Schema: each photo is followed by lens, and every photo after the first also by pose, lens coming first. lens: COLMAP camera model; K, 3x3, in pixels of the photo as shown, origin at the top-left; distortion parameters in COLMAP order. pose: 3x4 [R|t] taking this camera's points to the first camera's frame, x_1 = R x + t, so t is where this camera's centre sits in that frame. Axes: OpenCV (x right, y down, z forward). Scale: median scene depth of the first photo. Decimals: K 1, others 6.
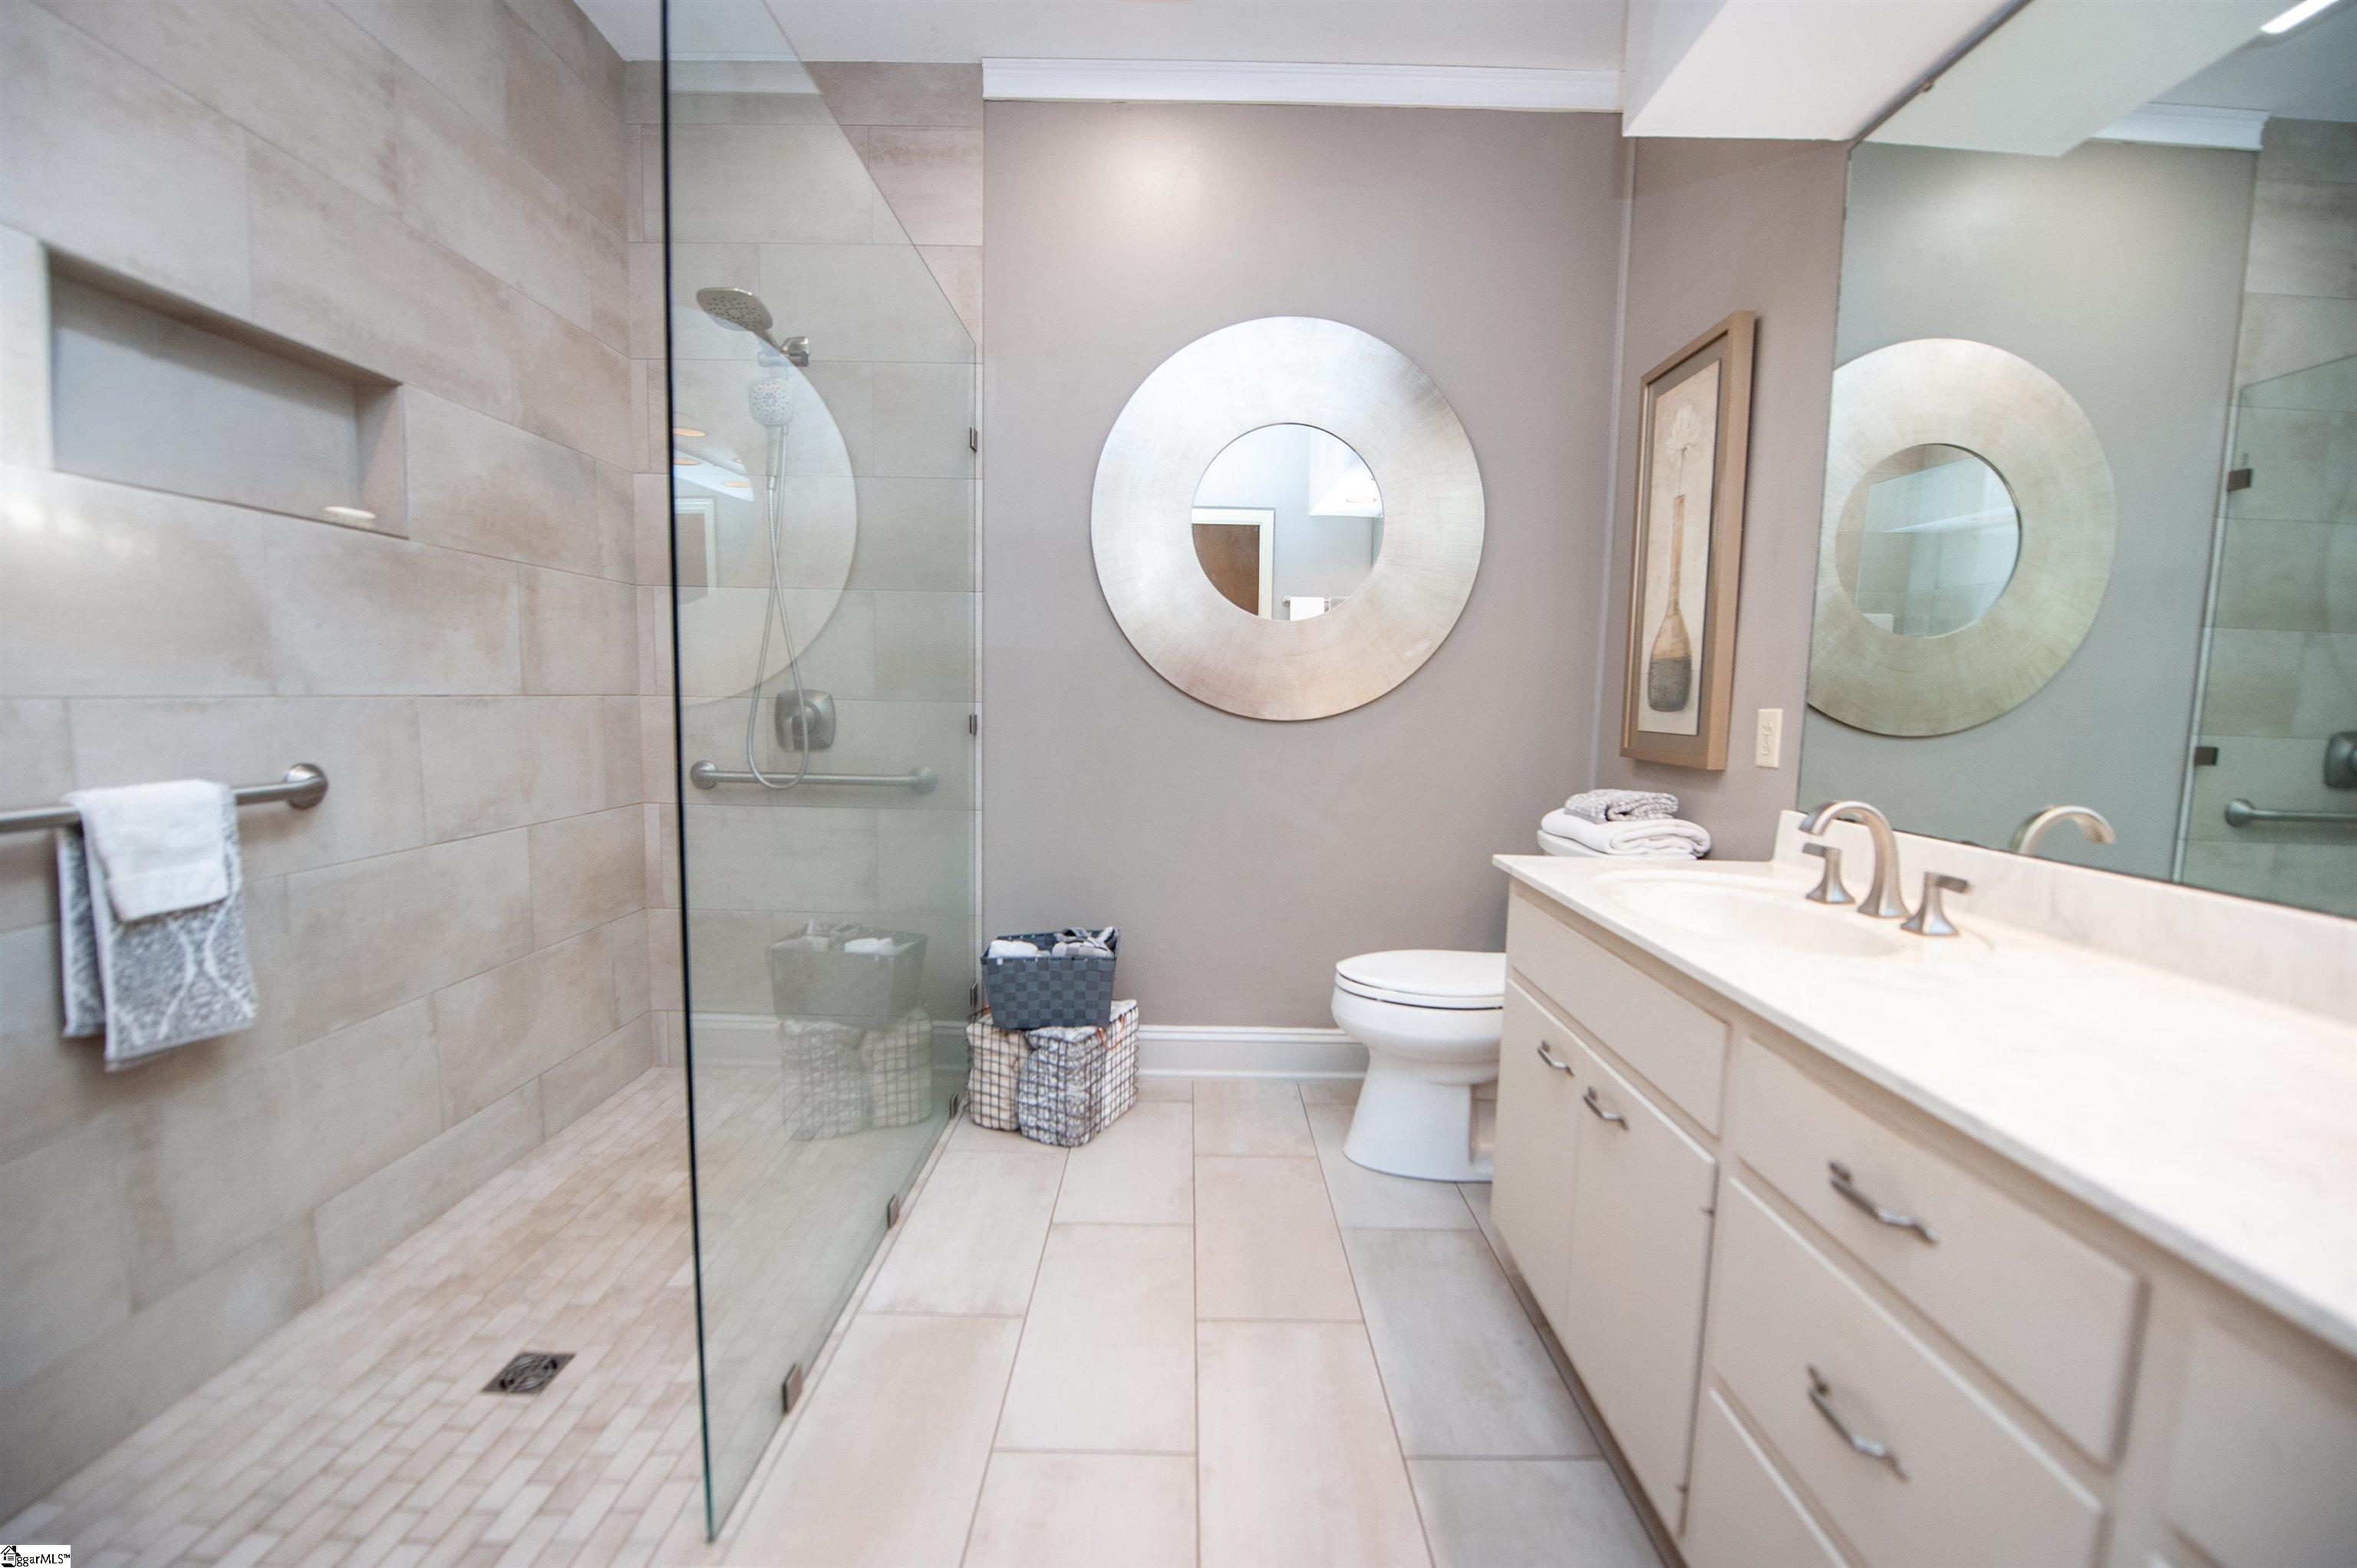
lens RADIAL K [[956.9, 0, 1181.9], [0, 956.9, 783.5], [0, 0, 1]] dist [-0.017955, -0.000178]
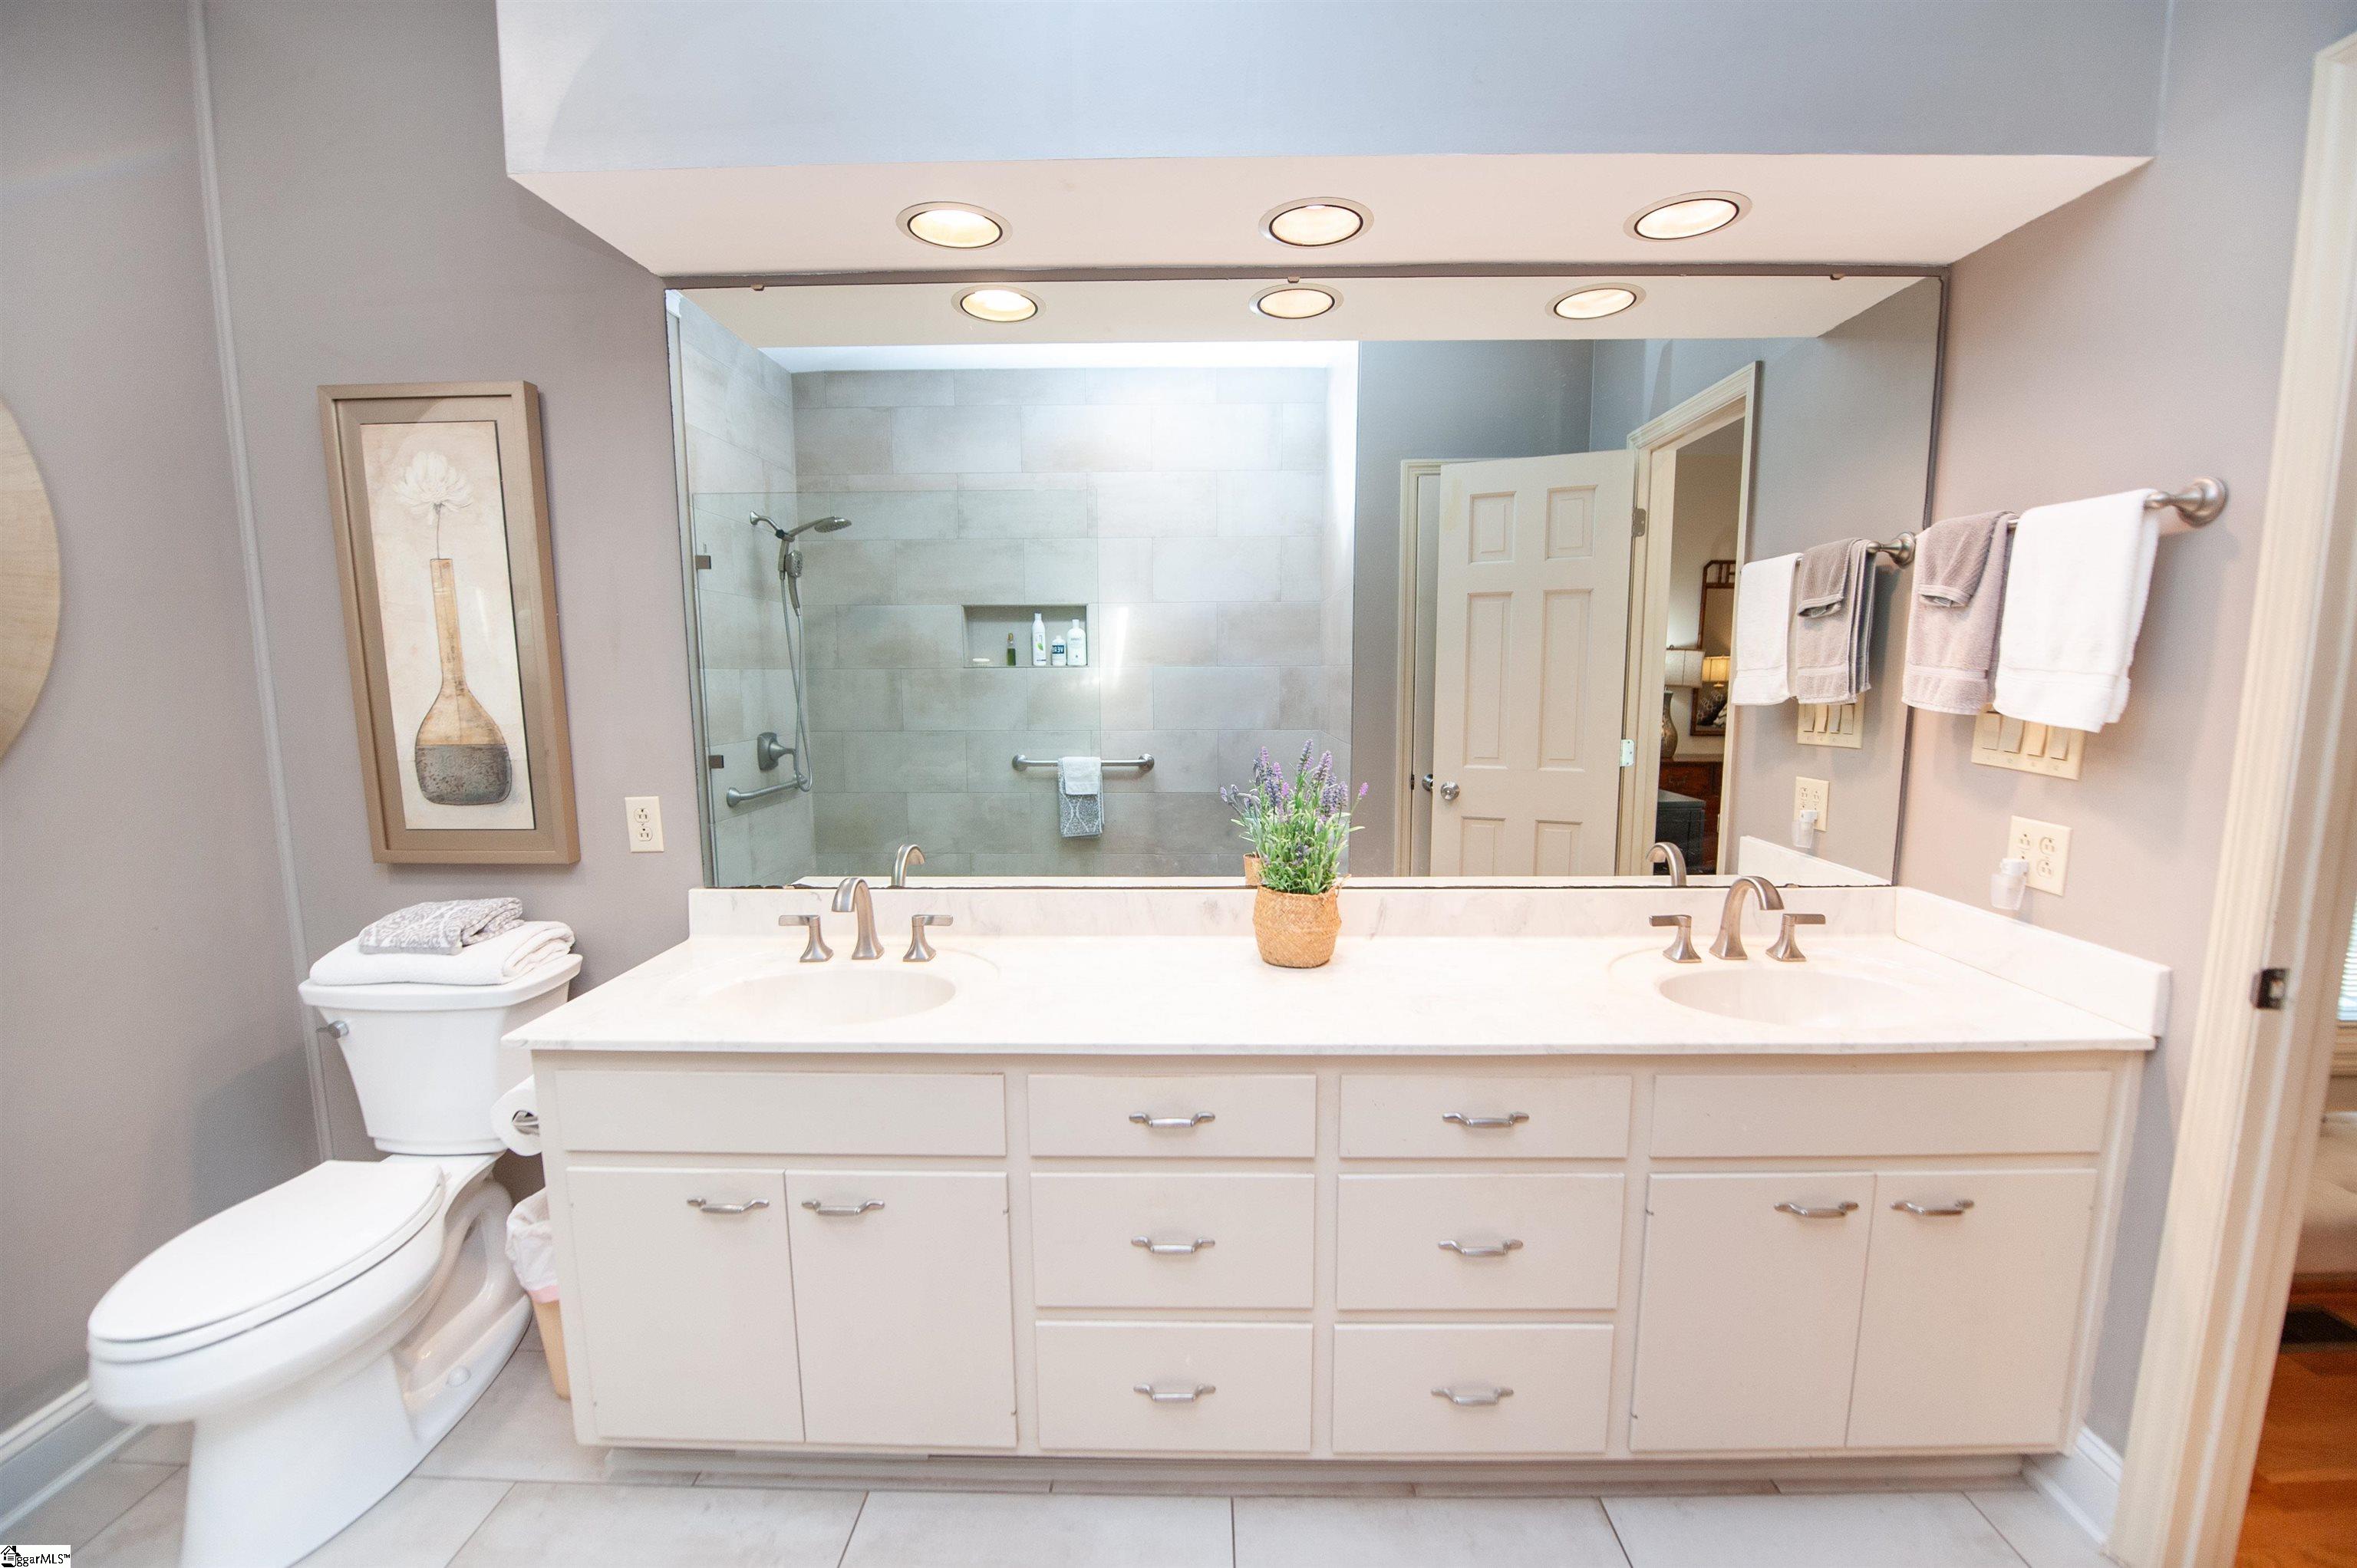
lens RADIAL K [[956.9, 0, 1181.9], [0, 956.9, 785.9], [0, 0, 1]] dist [-0.017955, -0.000178]
pose [[0.018926, -0.152241, 0.988162, -0.349300], [0.099311, 0.983738, 0.149658, -0.164287], [-0.994876, 0.095303, 0.033737, 0.328855]]
